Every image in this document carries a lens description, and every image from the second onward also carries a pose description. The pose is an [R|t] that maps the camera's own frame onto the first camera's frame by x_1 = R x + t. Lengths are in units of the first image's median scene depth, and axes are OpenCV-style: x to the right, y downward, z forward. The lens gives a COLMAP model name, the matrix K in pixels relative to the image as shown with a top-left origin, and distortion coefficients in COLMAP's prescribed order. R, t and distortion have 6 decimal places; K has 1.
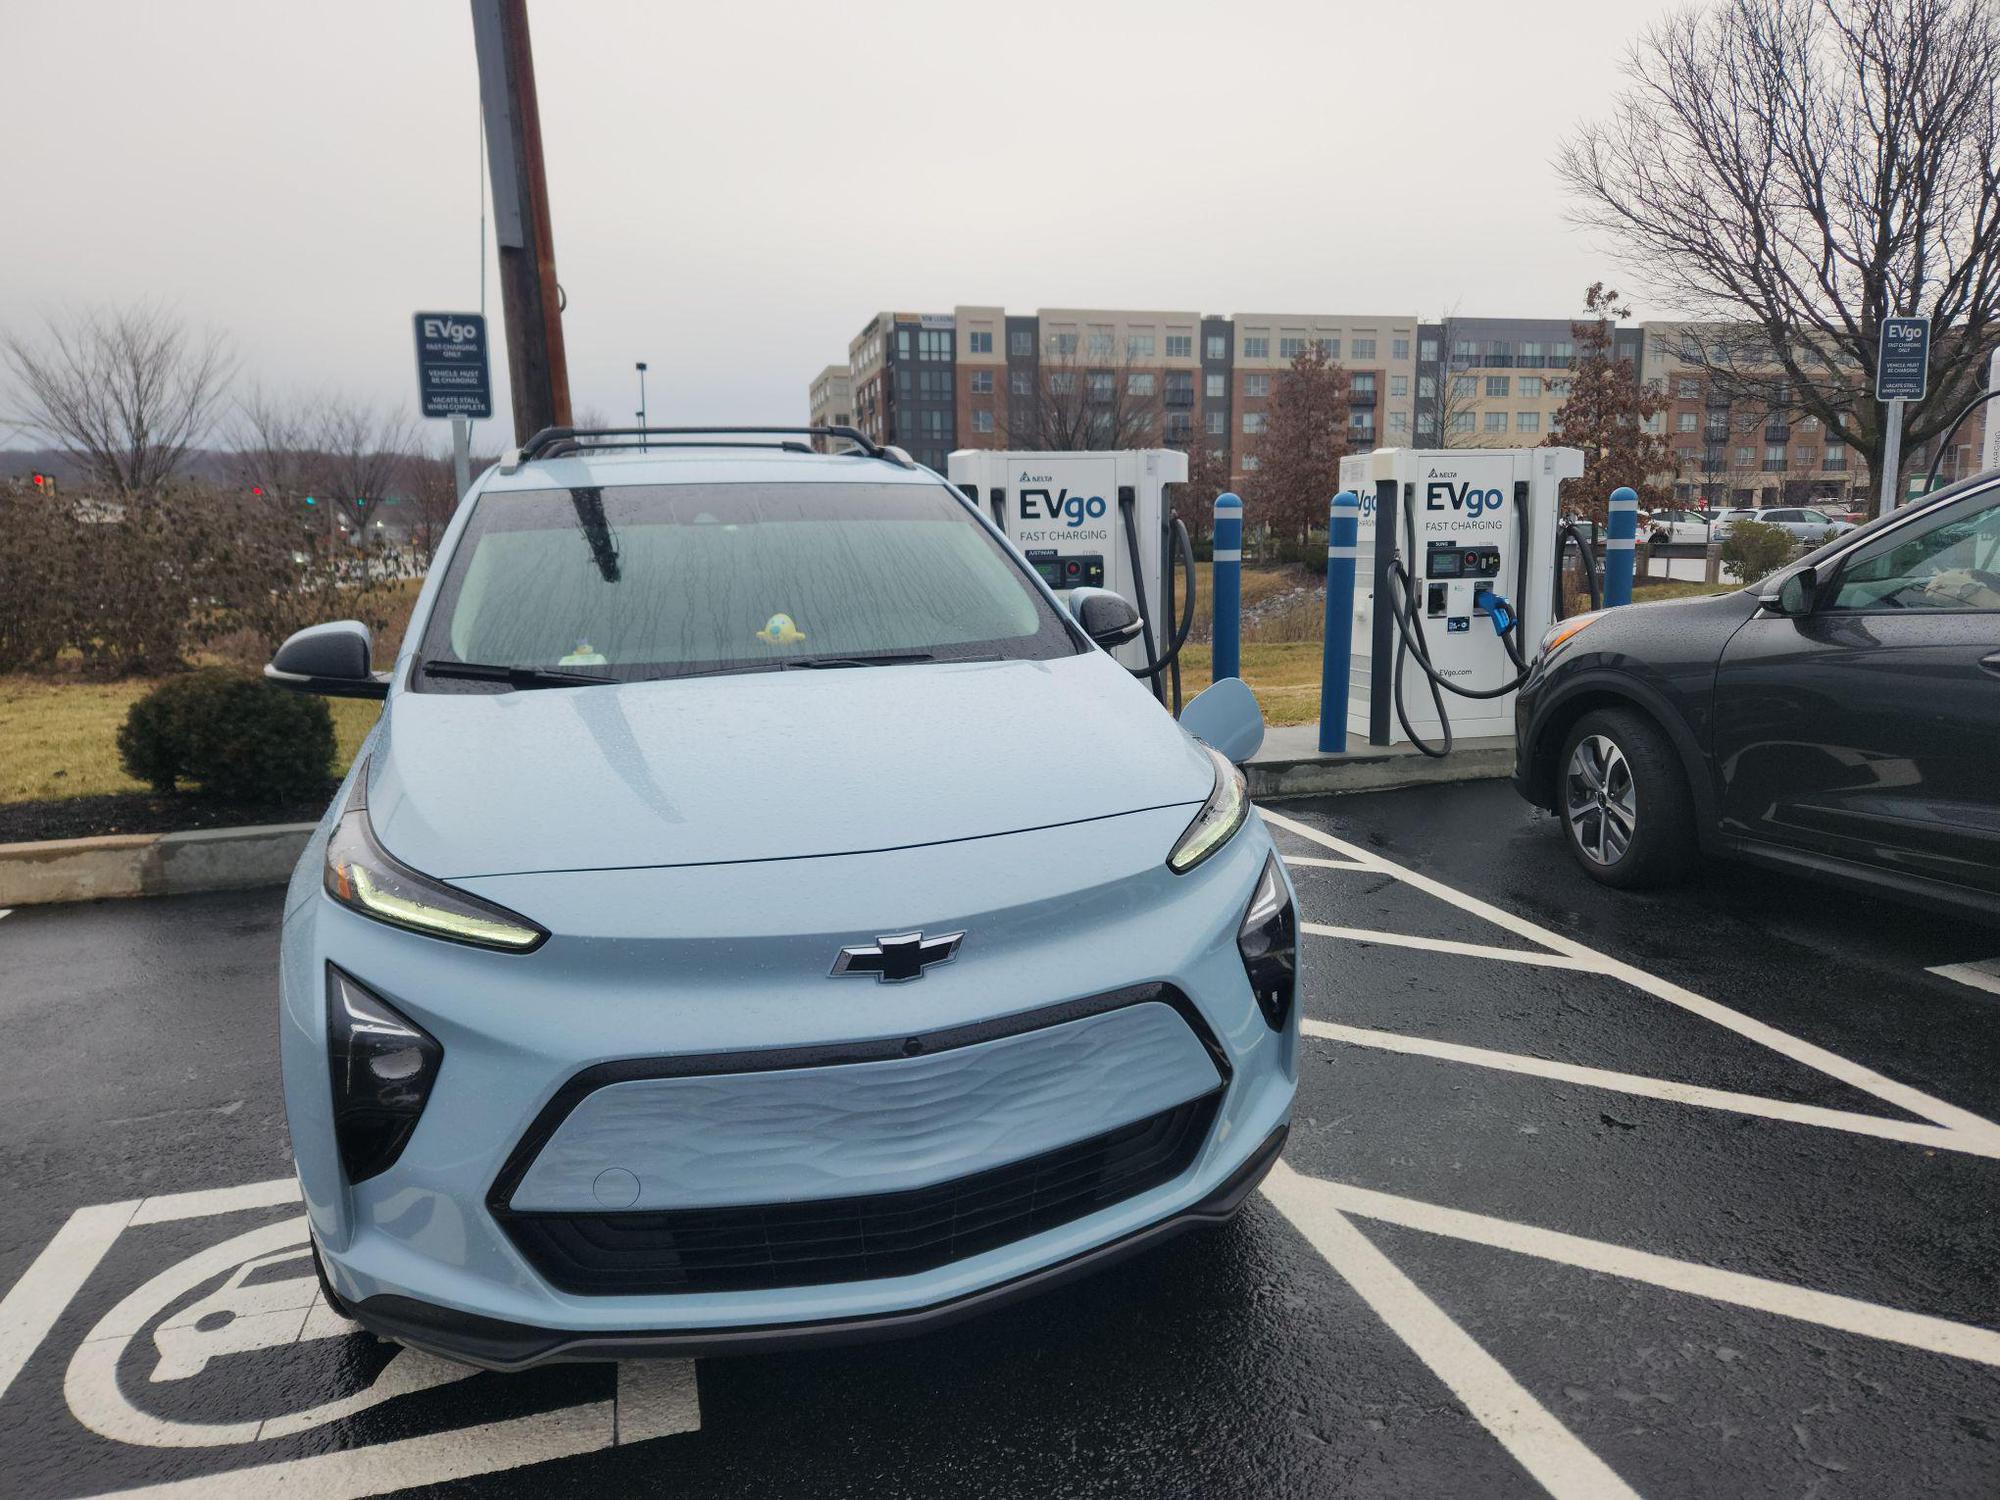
lens RADIAL K [[1306.7, 0, 1007.1], [0, 1306.7, 743.8], [0, 0, 1]] dist [0.087508, -0.075398]
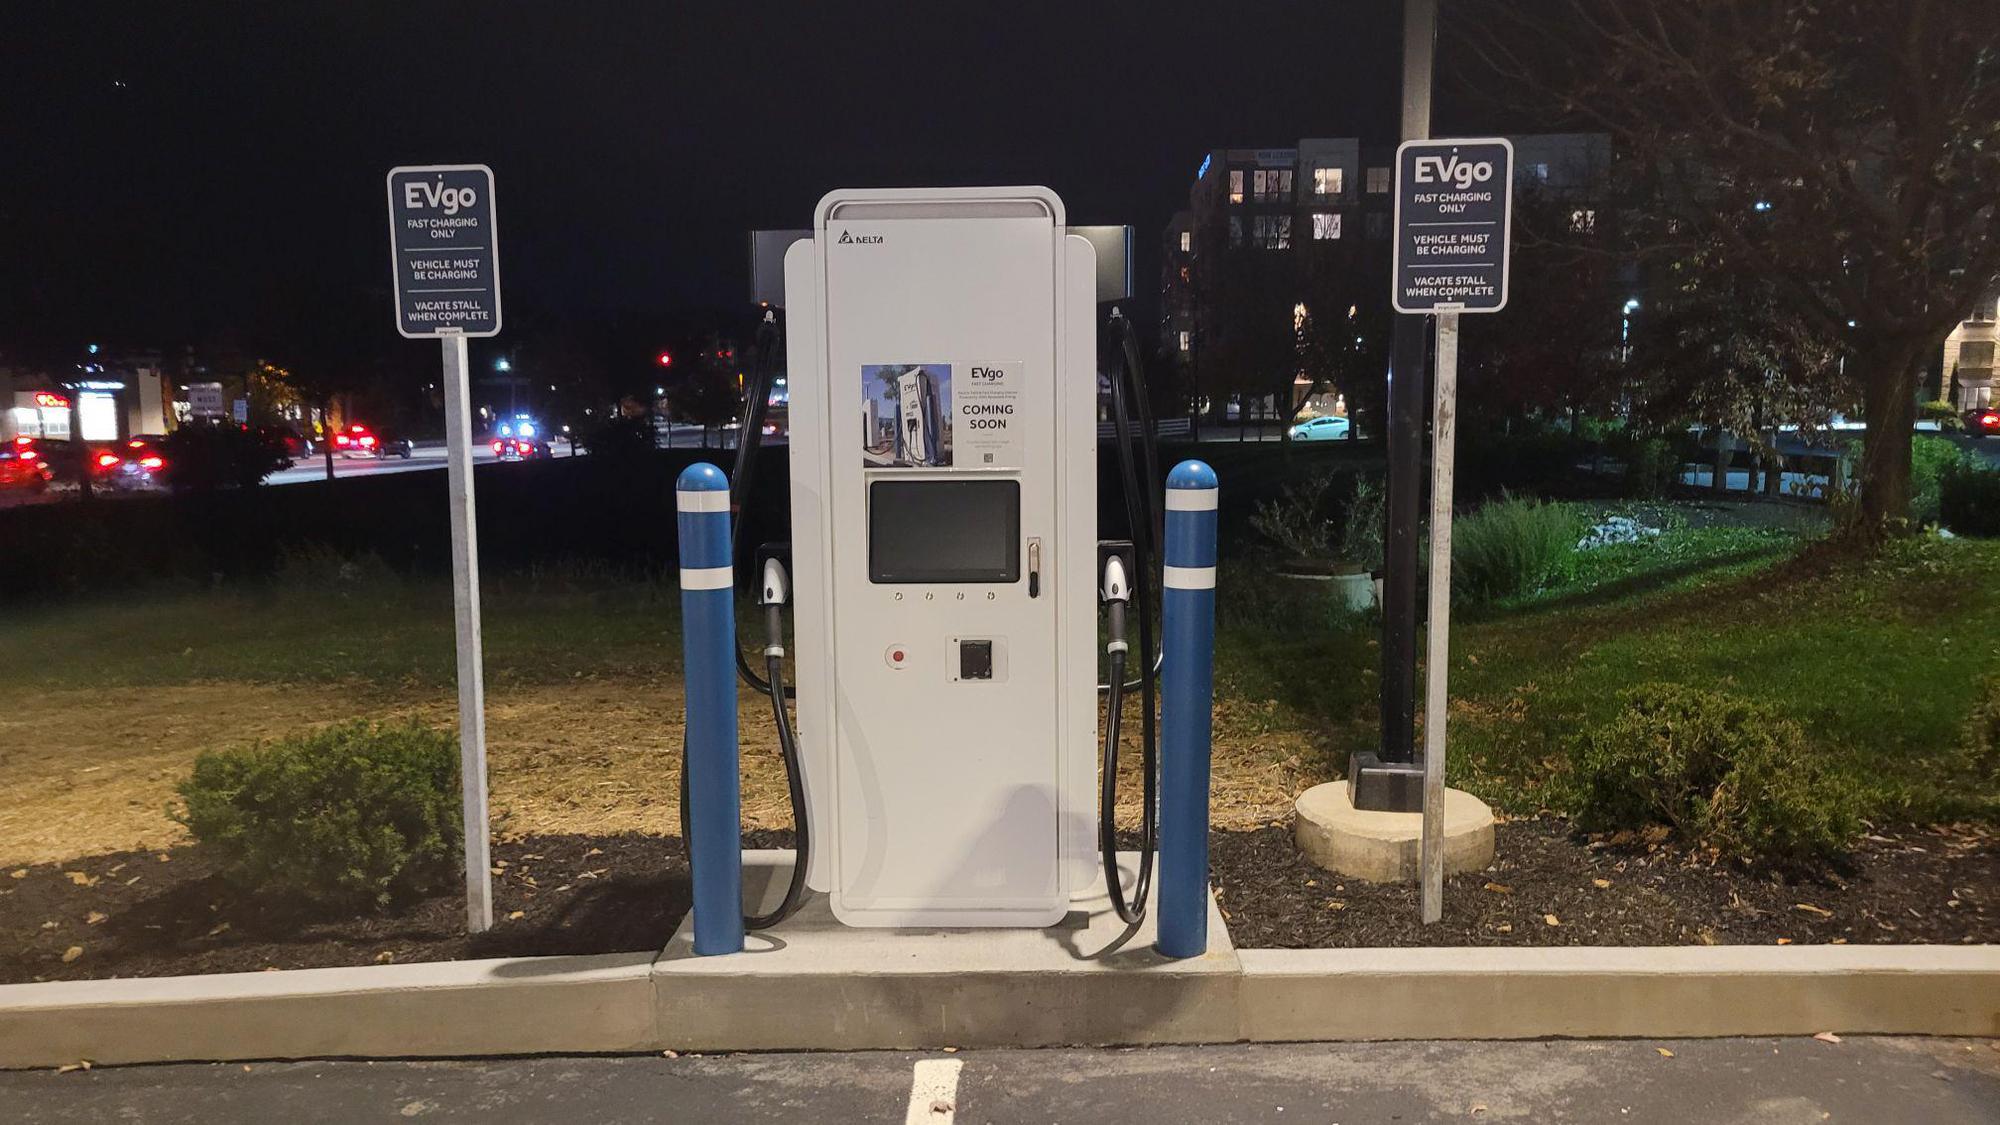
lens RADIAL K [[1412.8, 0, 1000.0], [0, 1412.8, 562.5], [0, 0, 1]] dist [0.003594, -0.002947]
pose [[0.962406, 0.044299, -0.267980, 0.250260], [-0.048458, 0.998785, -0.008922, -0.044858], [0.267259, 0.021572, 0.963383, 0.140420]]
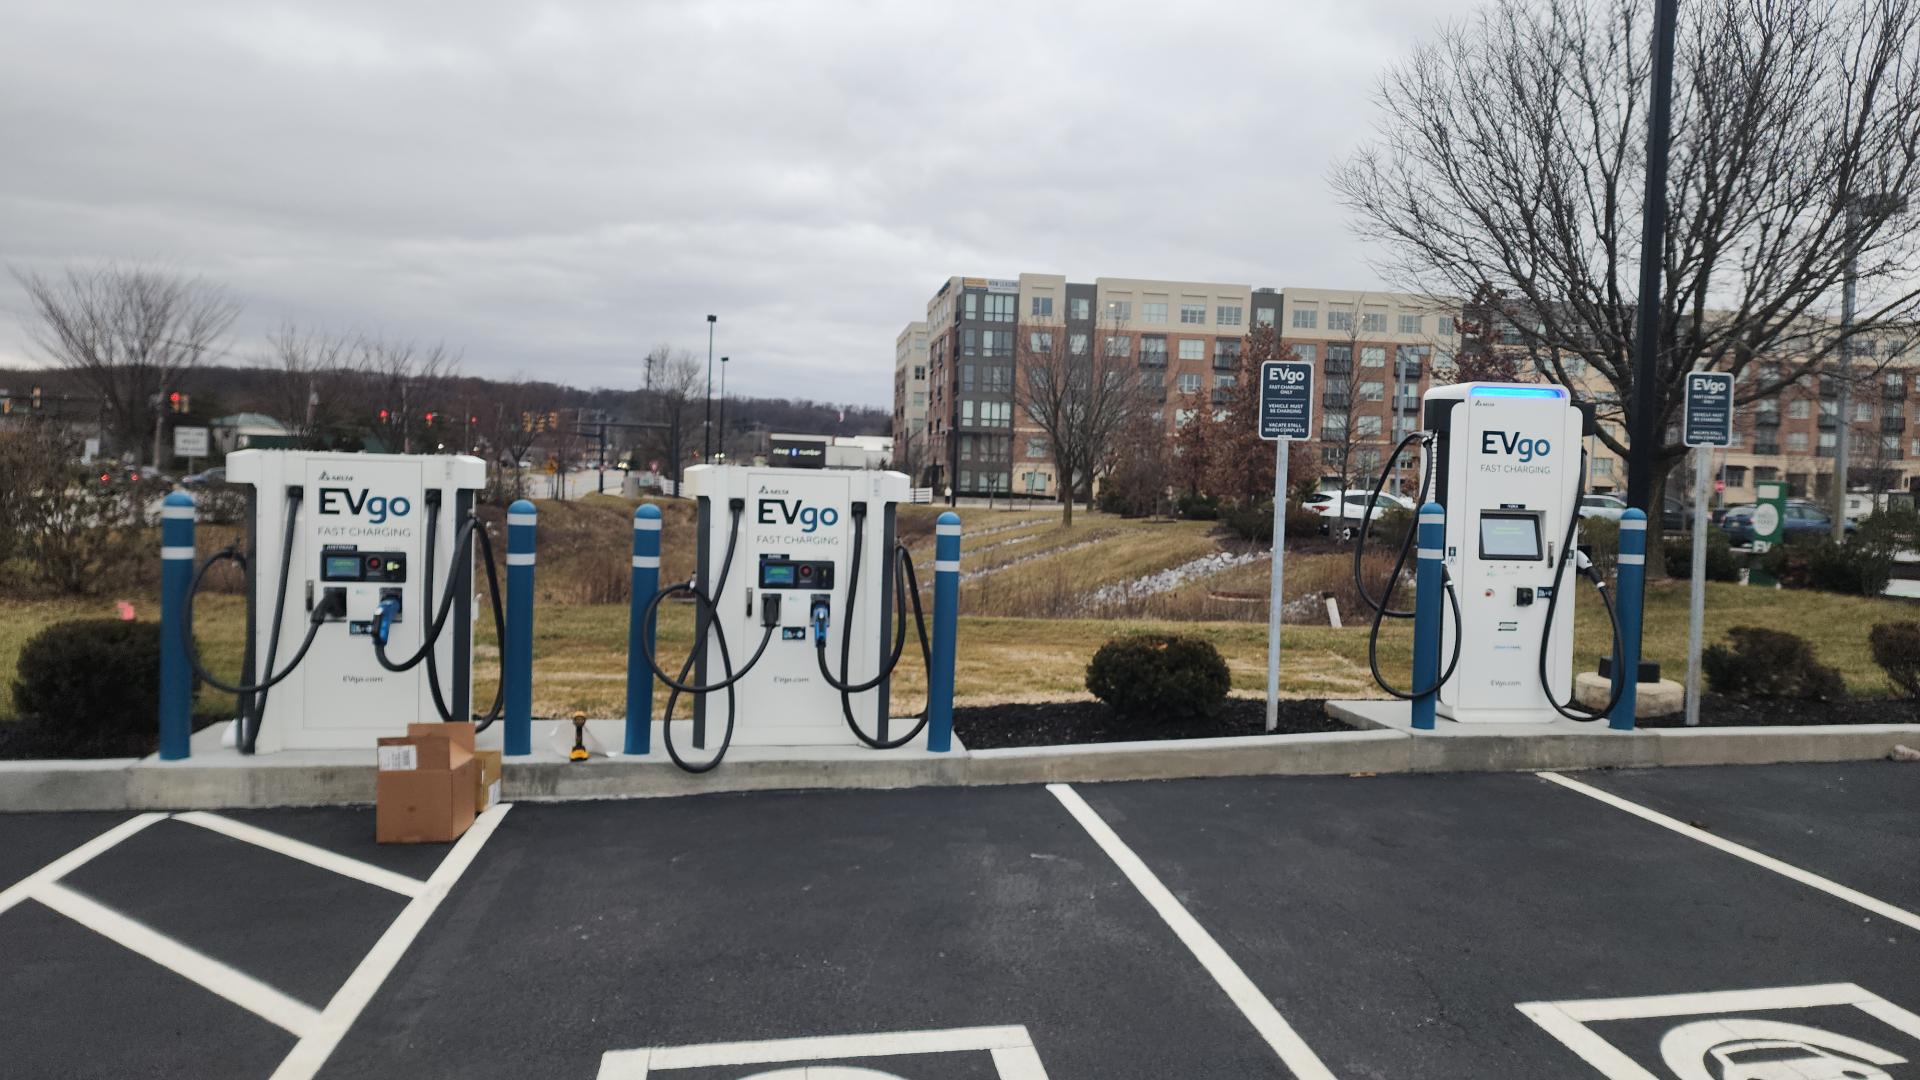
lens RADIAL K [[1243.9, 0, 960.0], [0, 1243.9, 540.0], [0, 0, 1]] dist [0.064291, -0.005090]
pose [[0.994632, 0.050635, -0.090237, 0.127266], [-0.060120, 0.992579, -0.105701, -0.015513], [0.084215, 0.110559, 0.990295, 0.007889]]
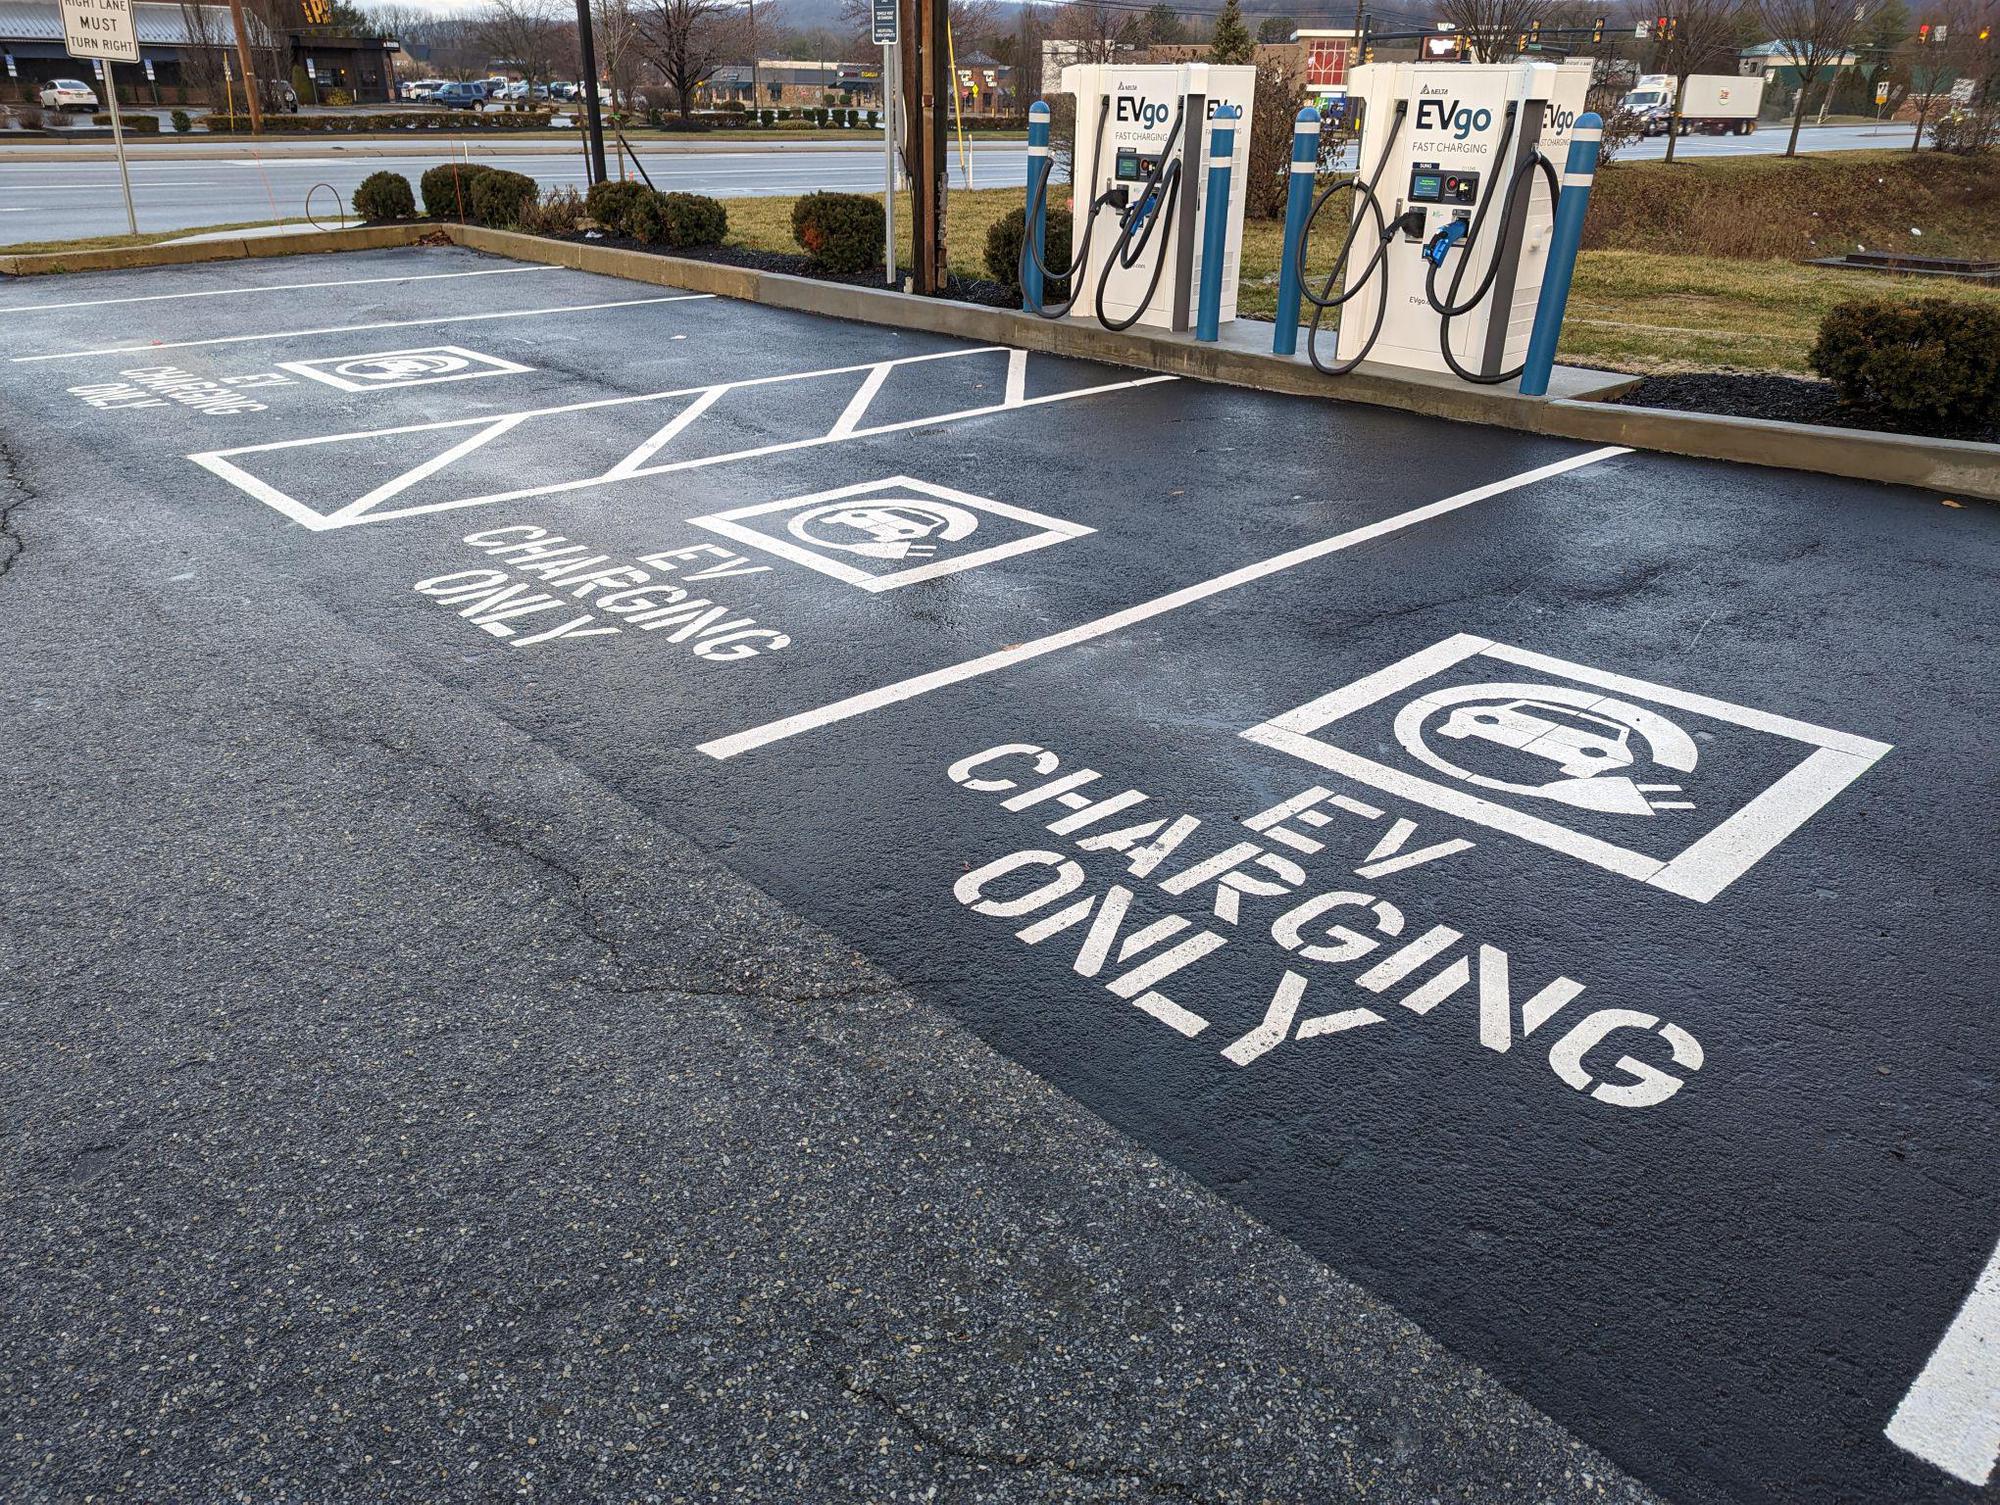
lens RADIAL K [[1393.9, 0, 1003.9], [0, 1393.9, 758.6], [0, 0, 1]] dist [0.037414, -0.000045]
pose [[0.477953, 0.403539, -0.780204, 0.273192], [-0.147948, 0.912518, 0.381342, -0.022510], [0.865836, -0.066834, 0.495844, 0.032797]]
